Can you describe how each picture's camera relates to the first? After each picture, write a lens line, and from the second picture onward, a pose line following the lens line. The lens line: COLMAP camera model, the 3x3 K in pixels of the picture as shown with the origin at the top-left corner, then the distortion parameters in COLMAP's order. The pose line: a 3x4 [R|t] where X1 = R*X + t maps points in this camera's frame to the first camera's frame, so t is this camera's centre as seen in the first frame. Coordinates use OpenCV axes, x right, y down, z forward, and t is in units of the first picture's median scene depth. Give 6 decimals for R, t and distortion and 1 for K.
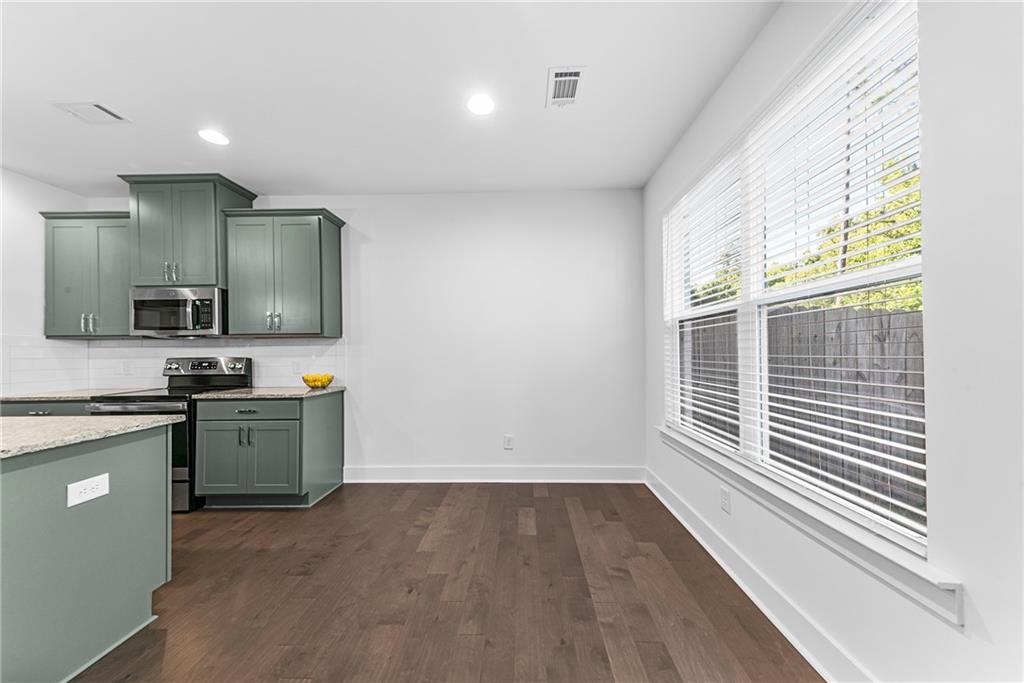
lens RADIAL K [[348.2, 0, 511.7], [0, 348.2, 347.7], [0, 0, 1]] dist [0.021025, 0.000010]
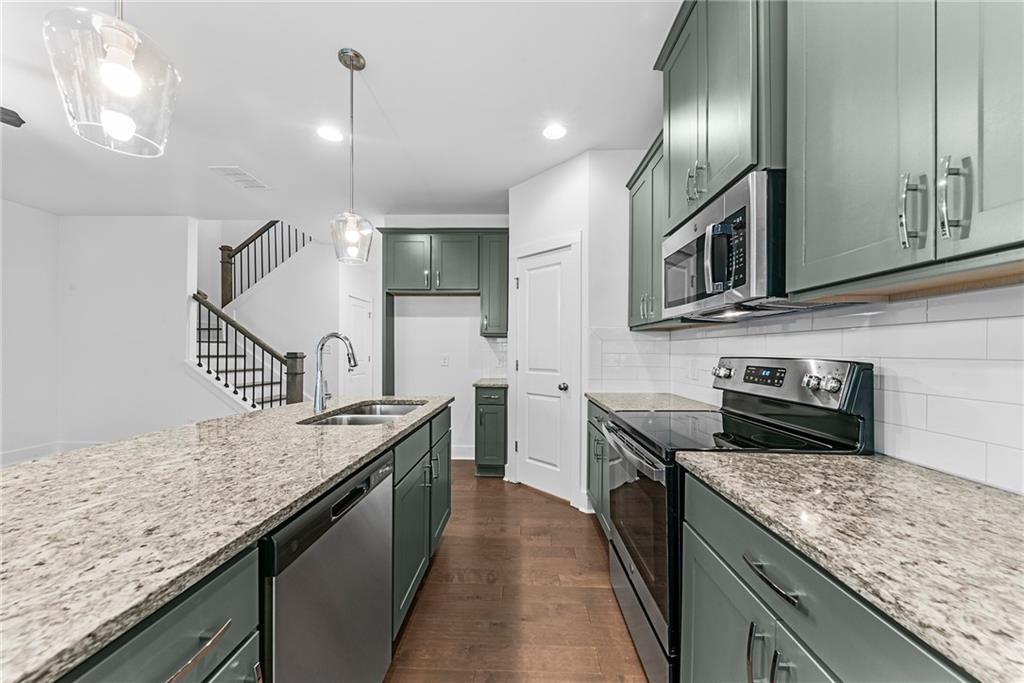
lens RADIAL K [[358.2, 0, 512.2], [0, 358.2, 354.1], [0, 0, 1]] dist [0.012084, -0.005254]
pose [[0.008927, 0.018823, -0.999783, -0.445396], [0.008598, 0.999784, 0.018899, 0.013185], [0.999923, -0.008765, 0.008763, 0.726614]]
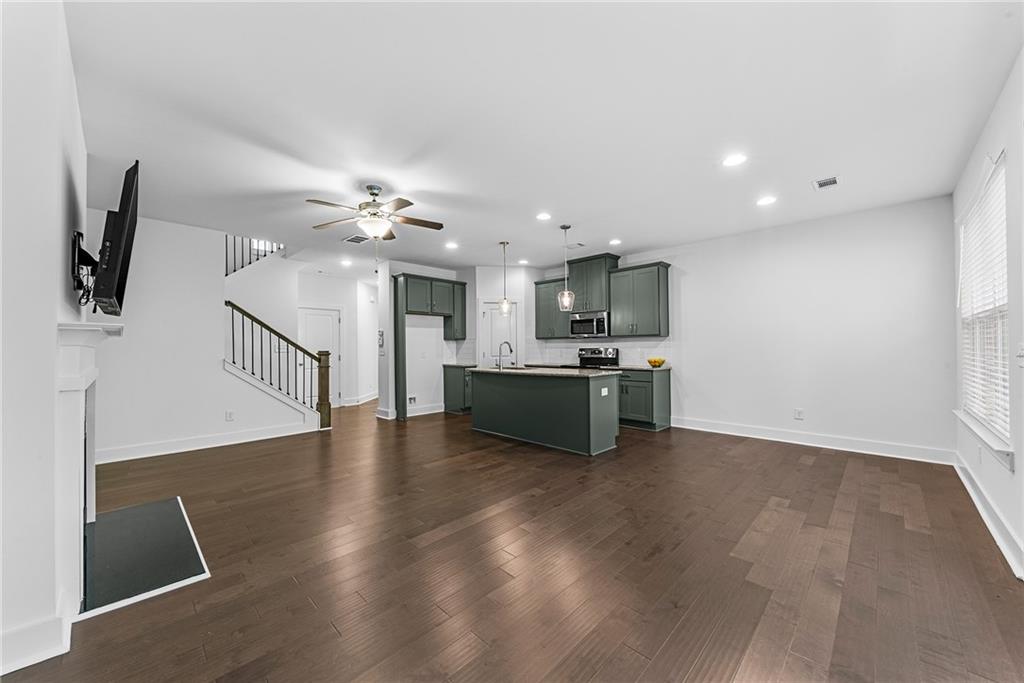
lens RADIAL K [[375.6, 0, 512.0], [0, 375.6, 341.5], [0, 0, 1]] dist [-0.001067, -0.000197]
pose [[0.736180, -0.006140, -0.676758, 0.168092], [0.009042, 0.999959, 0.000763, -0.013794], [0.676725, -0.006681, 0.736205, -0.838388]]
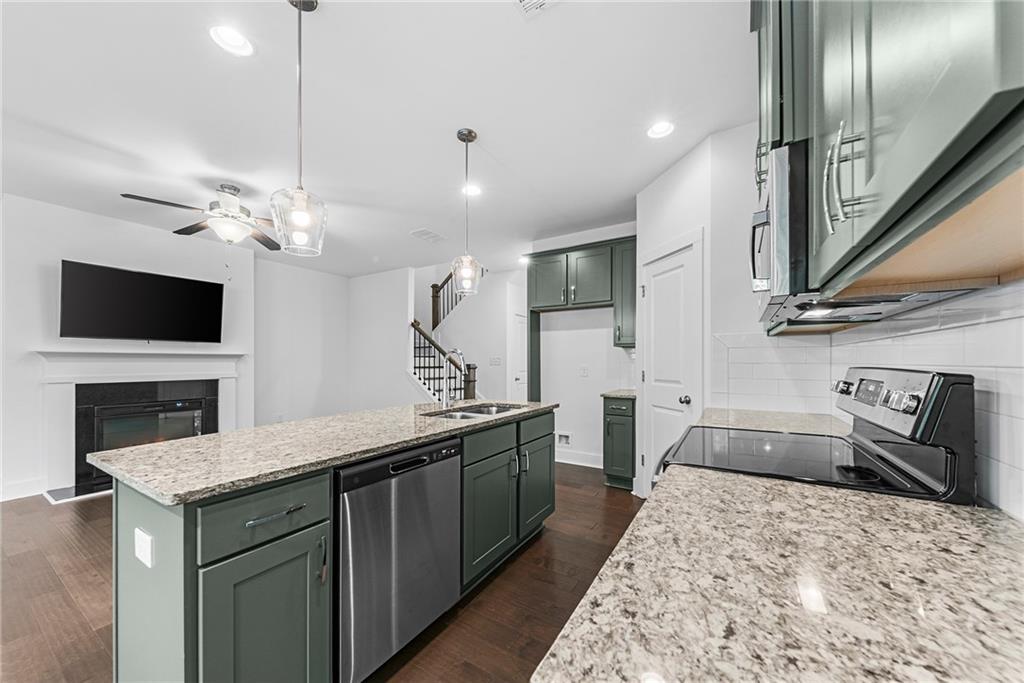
lens RADIAL K [[363.3, 0, 513.6], [0, 363.3, 363.5], [0, 0, 1]] dist [0.002135, 0.000001]
pose [[-0.492325, 0.015449, -0.870274, -0.422400], [0.020631, 0.999769, 0.006076, 0.016336], [0.870167, -0.014963, -0.492530, 0.941708]]
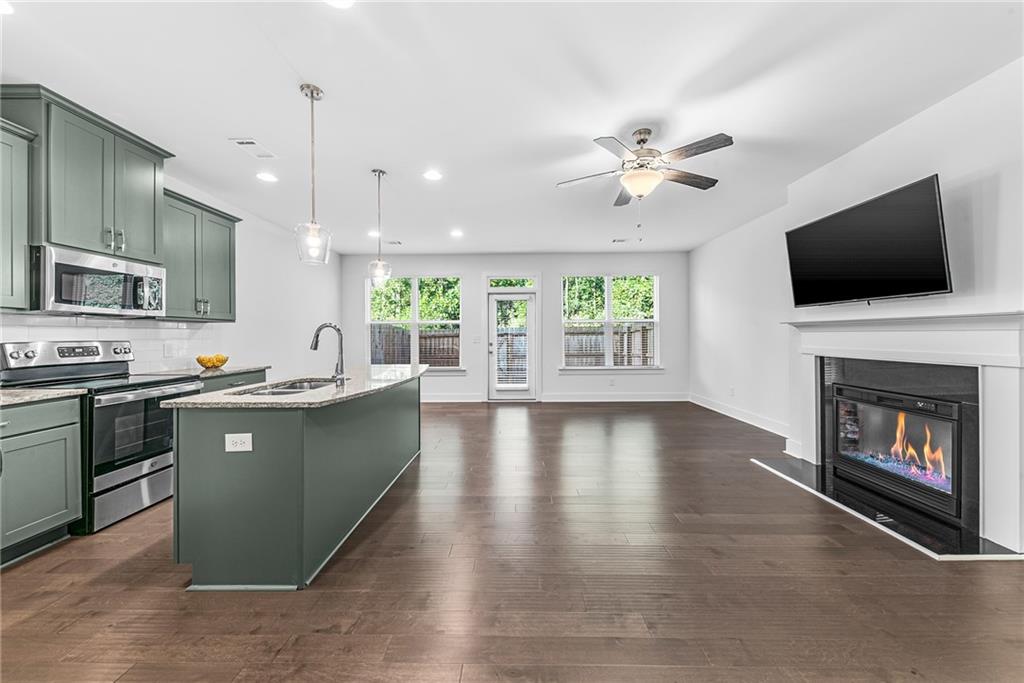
lens RADIAL K [[357.6, 0, 513.4], [0, 357.6, 335.3], [0, 0, 1]] dist [0.000214, -0.000078]
pose [[-0.023820, 0.010898, 0.999657, -1.802182], [-0.007543, 0.999910, -0.011080, 0.017486], [-0.999688, -0.007804, -0.023736, 0.067654]]
